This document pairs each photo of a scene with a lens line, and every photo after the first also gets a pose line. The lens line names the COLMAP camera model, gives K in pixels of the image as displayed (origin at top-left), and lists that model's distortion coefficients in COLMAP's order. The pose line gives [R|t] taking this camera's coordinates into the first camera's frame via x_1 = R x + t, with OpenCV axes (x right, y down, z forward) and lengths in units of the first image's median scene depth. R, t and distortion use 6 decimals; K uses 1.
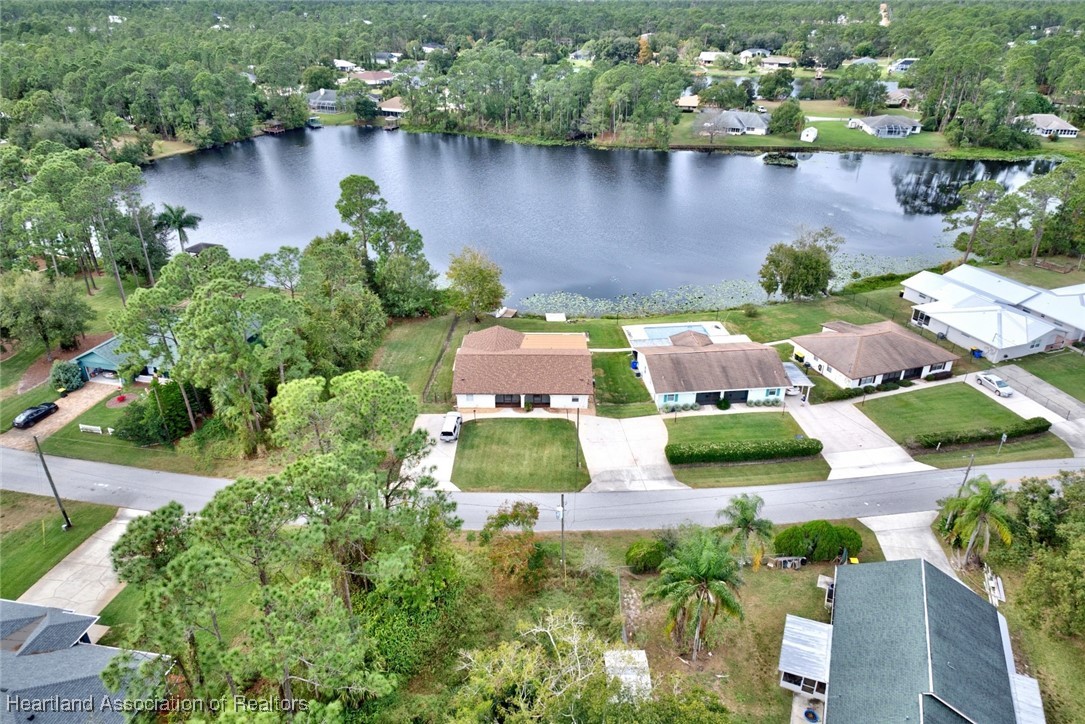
lens RADIAL K [[735.2, 0, 546.2], [0, 735.2, 368.6], [0, 0, 1]] dist [0.057050, -0.011162]
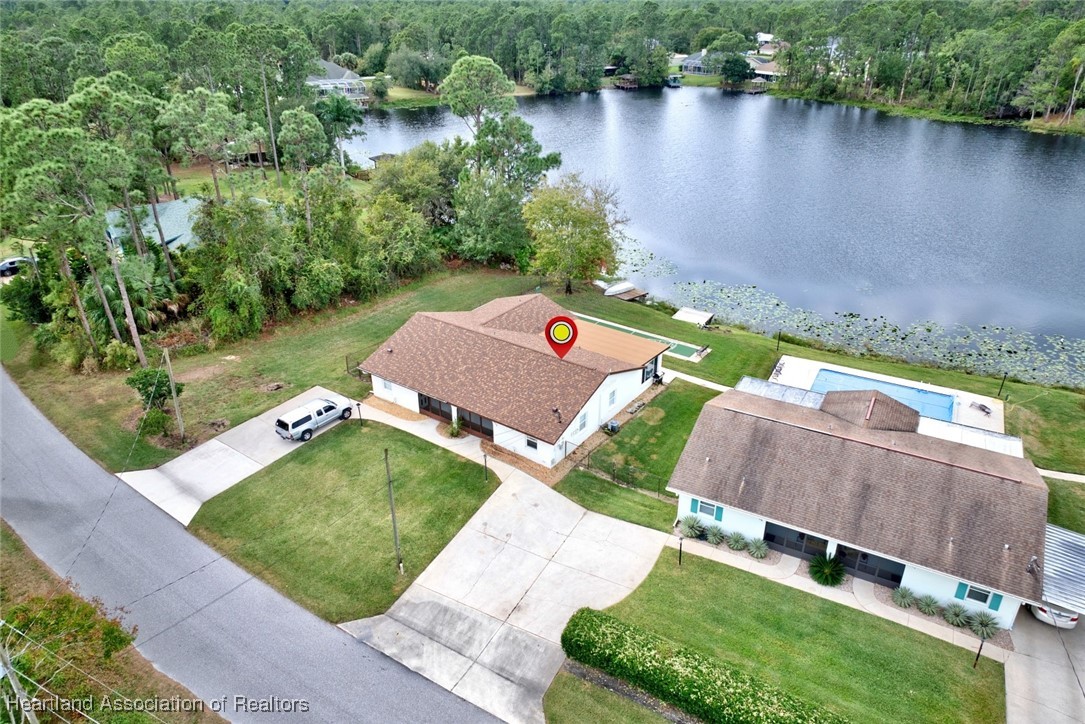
lens RADIAL K [[735.2, 0, 537.9], [0, 735.2, 357.3], [0, 0, 1]] dist [0.057050, -0.011162]
pose [[0.815175, 0.258064, -0.518549, 0.238264], [-0.270946, 0.961167, 0.052404, -0.036065], [0.511935, 0.097780, 0.853441, 0.446012]]
